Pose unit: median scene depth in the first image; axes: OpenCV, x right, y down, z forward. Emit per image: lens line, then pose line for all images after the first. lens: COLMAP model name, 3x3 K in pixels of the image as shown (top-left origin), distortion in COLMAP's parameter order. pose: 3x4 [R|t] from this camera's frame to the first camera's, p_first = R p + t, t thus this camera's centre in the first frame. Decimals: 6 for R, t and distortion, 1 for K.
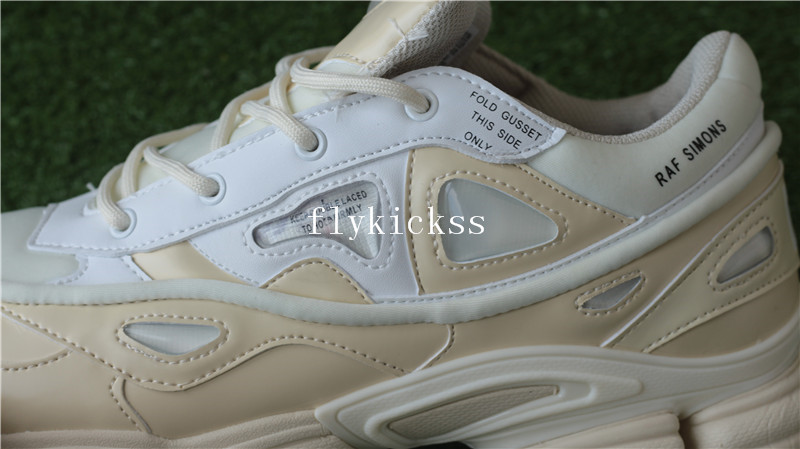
lens RADIAL K [[1945.4, 0, 400.0], [0, 1945.4, 224.5], [0, 0, 1]] dist [-0.096317, -0.107581]
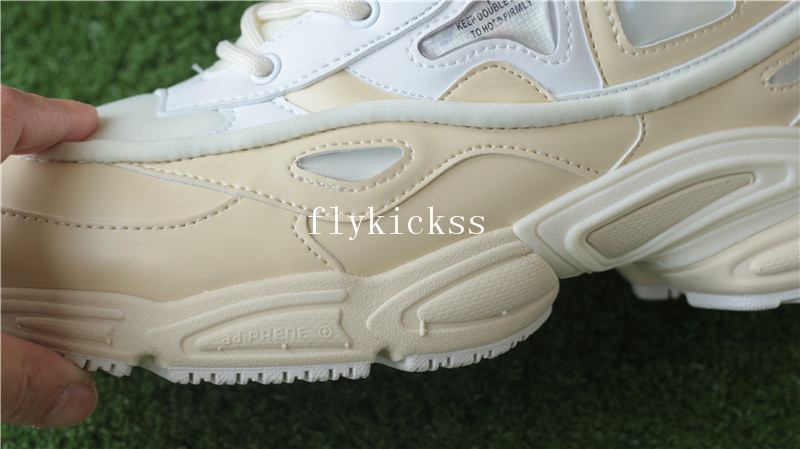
lens RADIAL K [[1945.4, 0, 400.0], [0, 1945.4, 224.5], [0, 0, 1]] dist [-0.096317, -0.107581]
pose [[0.981415, -0.134900, 0.136478, -0.222213], [0.150694, 0.982114, -0.112886, 0.191097], [-0.118809, 0.131355, 0.984190, 0.100974]]
